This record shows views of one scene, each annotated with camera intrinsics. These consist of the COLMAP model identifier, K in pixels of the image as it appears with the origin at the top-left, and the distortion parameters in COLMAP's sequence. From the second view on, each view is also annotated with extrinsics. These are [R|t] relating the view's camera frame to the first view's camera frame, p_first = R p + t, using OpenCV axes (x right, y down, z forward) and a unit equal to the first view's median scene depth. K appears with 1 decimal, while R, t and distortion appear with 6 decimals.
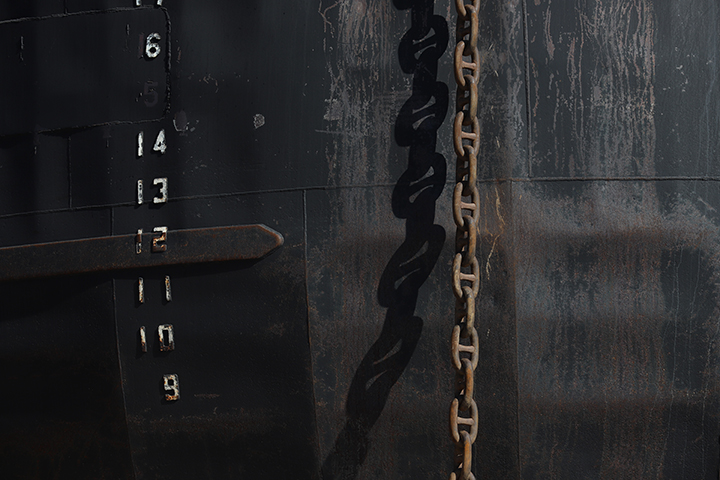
lens RADIAL K [[3000.8, 0, 360.6], [0, 3000.8, 240.2], [0, 0, 1]] dist [0.596486, 0.000000]
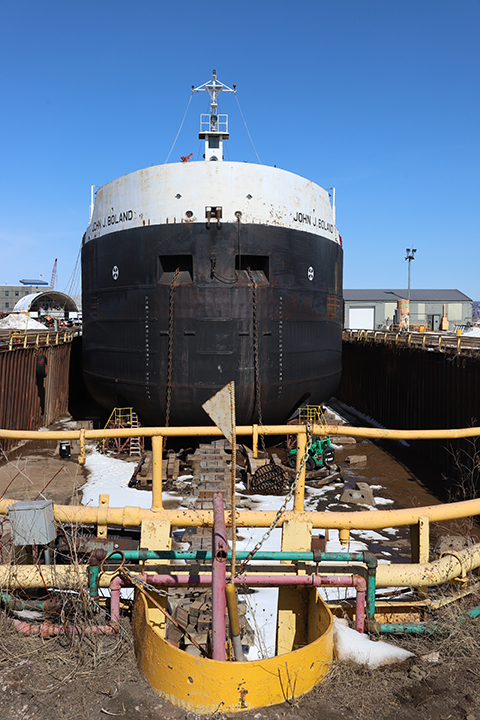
lens RADIAL K [[739.9, 0, 238.4], [0, 739.9, 360.5], [0, 0, 1]] dist [0.035263, 0.000000]
pose [[0.929803, 0.044873, -0.365312, 1.185541], [0.035167, 0.977168, 0.209538, -0.617702], [0.366374, -0.207676, 0.906995, -1.228090]]
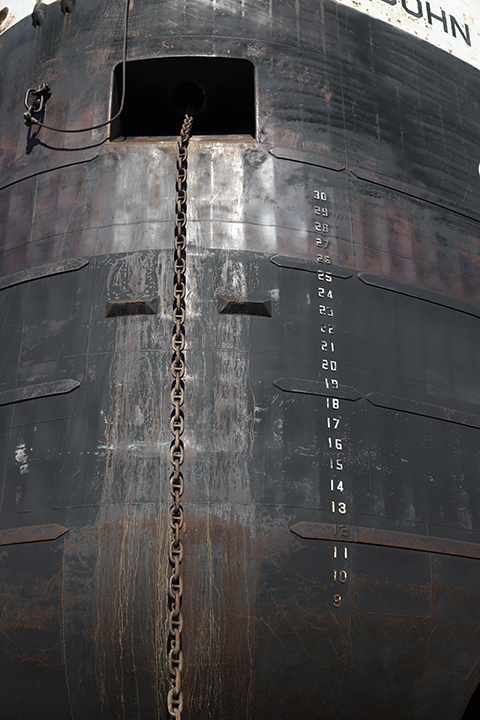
lens RADIAL K [[867.8, 0, 239.4], [0, 867.8, 361.1], [0, 0, 1]] dist [0.072221, 0.000000]
pose [[0.648372, -0.322109, -0.689826, 0.795816], [0.109659, 0.936151, -0.334059, 0.111666], [0.753385, 0.140949, 0.642296, 0.726996]]
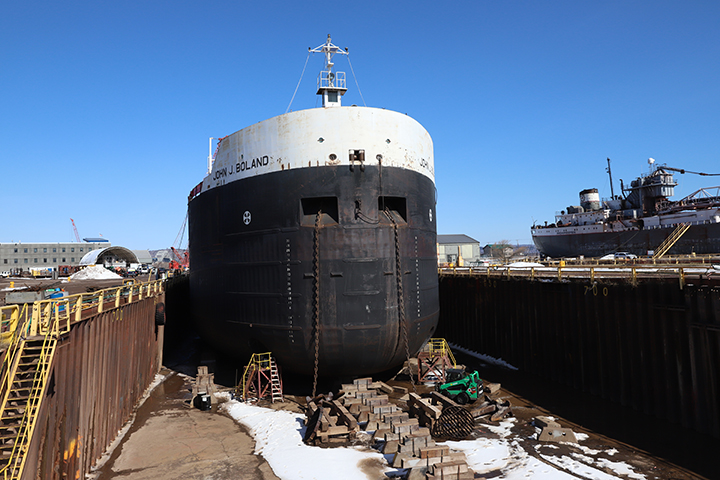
lens RADIAL K [[559.2, 0, 359.4], [0, 559.2, 244.6], [0, 0, 1]] dist [-0.057513, 0.024530]
pose [[0.983988, -0.016053, -0.177511, 0.516946], [0.039221, 0.991026, 0.127788, -0.525744], [0.173867, -0.132704, 0.975787, -0.804752]]
